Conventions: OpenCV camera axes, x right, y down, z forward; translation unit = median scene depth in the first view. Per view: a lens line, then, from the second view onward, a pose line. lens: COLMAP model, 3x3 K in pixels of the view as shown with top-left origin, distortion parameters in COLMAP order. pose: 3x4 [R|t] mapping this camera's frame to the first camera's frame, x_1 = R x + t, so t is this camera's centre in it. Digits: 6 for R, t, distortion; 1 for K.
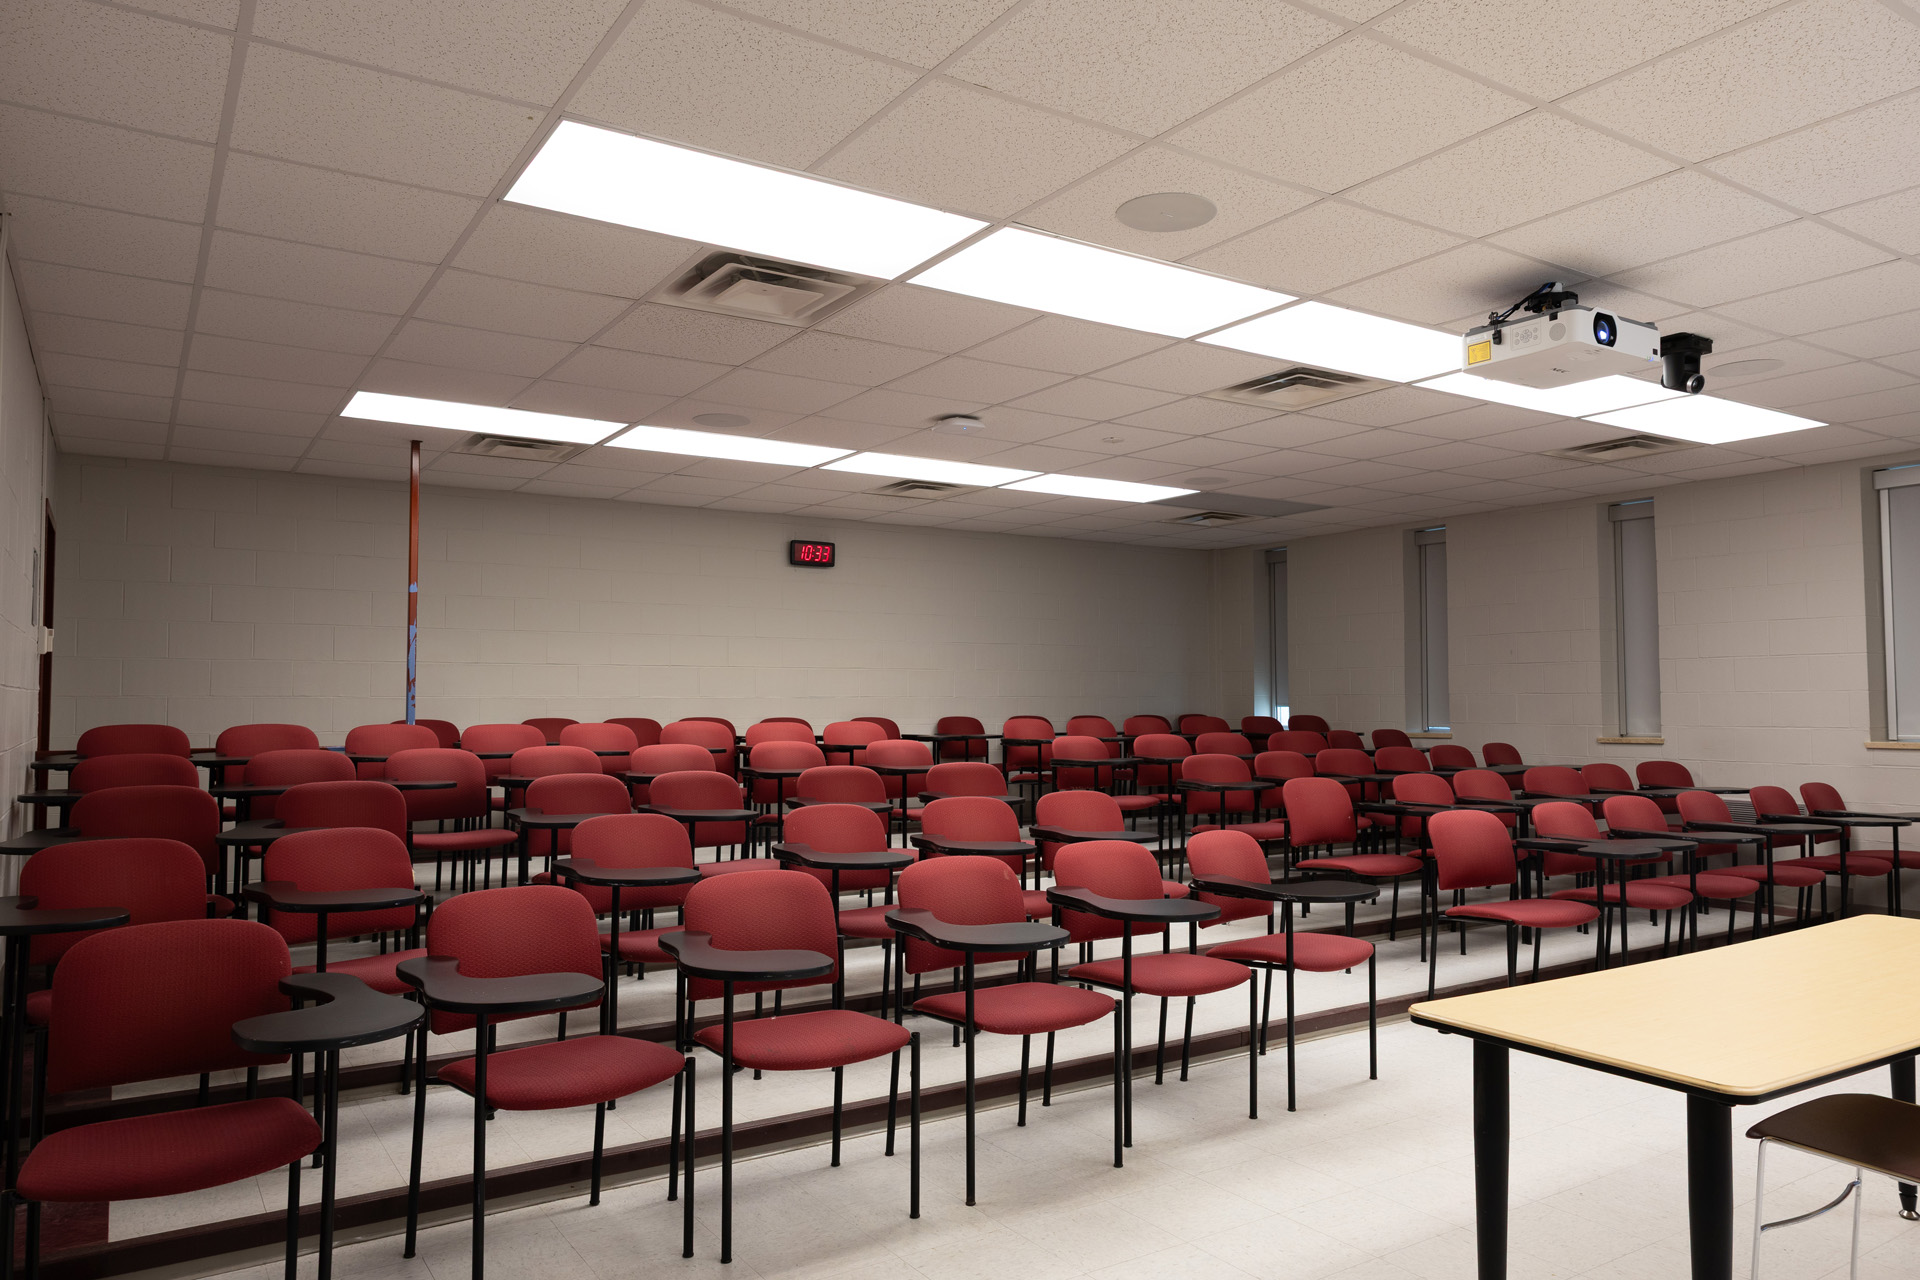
lens RADIAL K [[1470.7, 0, 960.0], [0, 1470.7, 640.0], [0, 0, 1]] dist [0.000502, -0.088707]
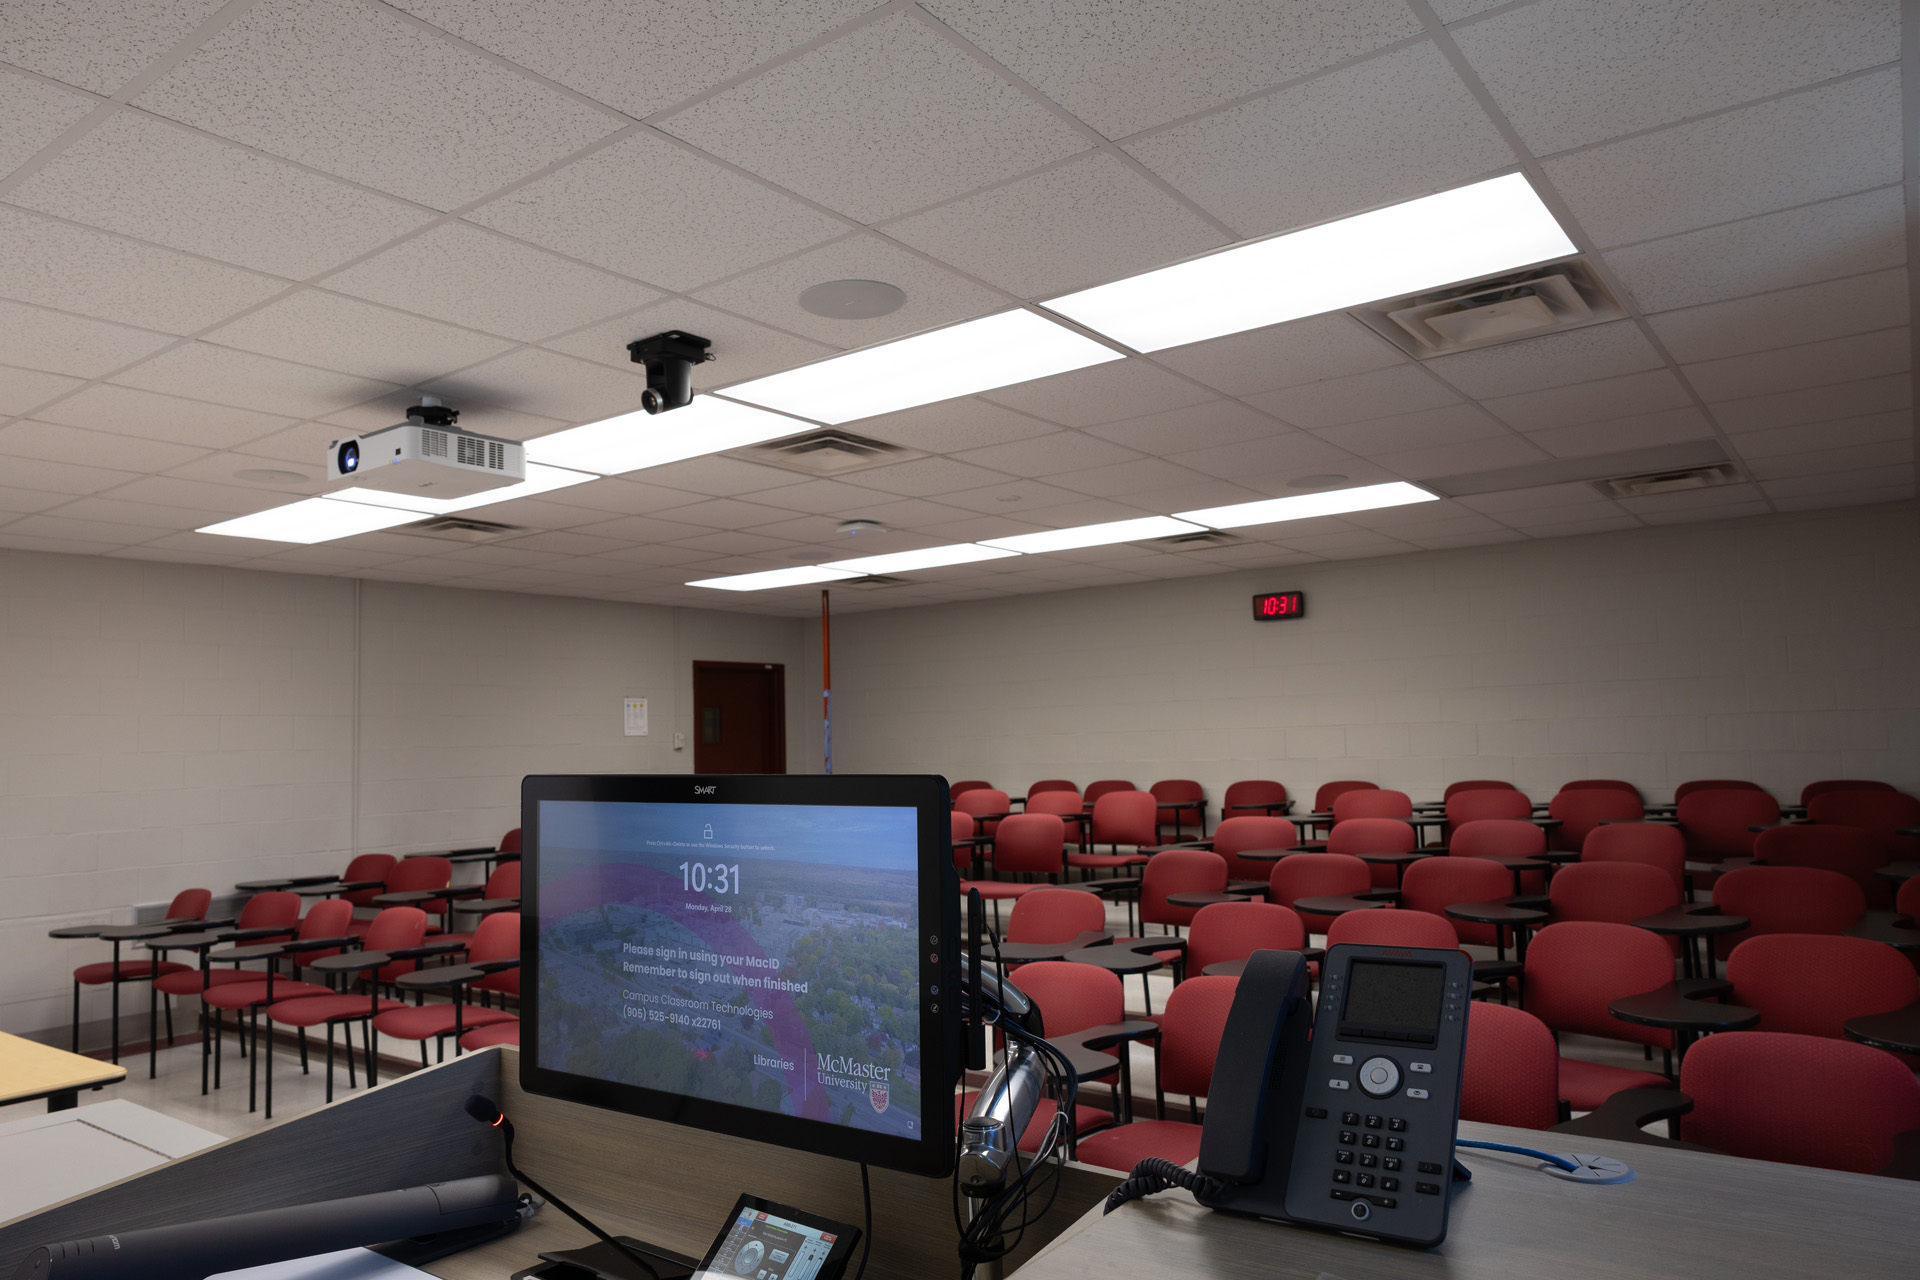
lens RADIAL K [[1302.9, 0, 970.9], [0, 1302.9, 675.1], [0, 0, 1]] dist [-0.000333, 0.000427]
pose [[0.405845, -0.066278, -0.911536, 0.761756], [0.074351, 0.996456, -0.039349, 0.010525], [0.910913, -0.051804, 0.409334, 0.517393]]
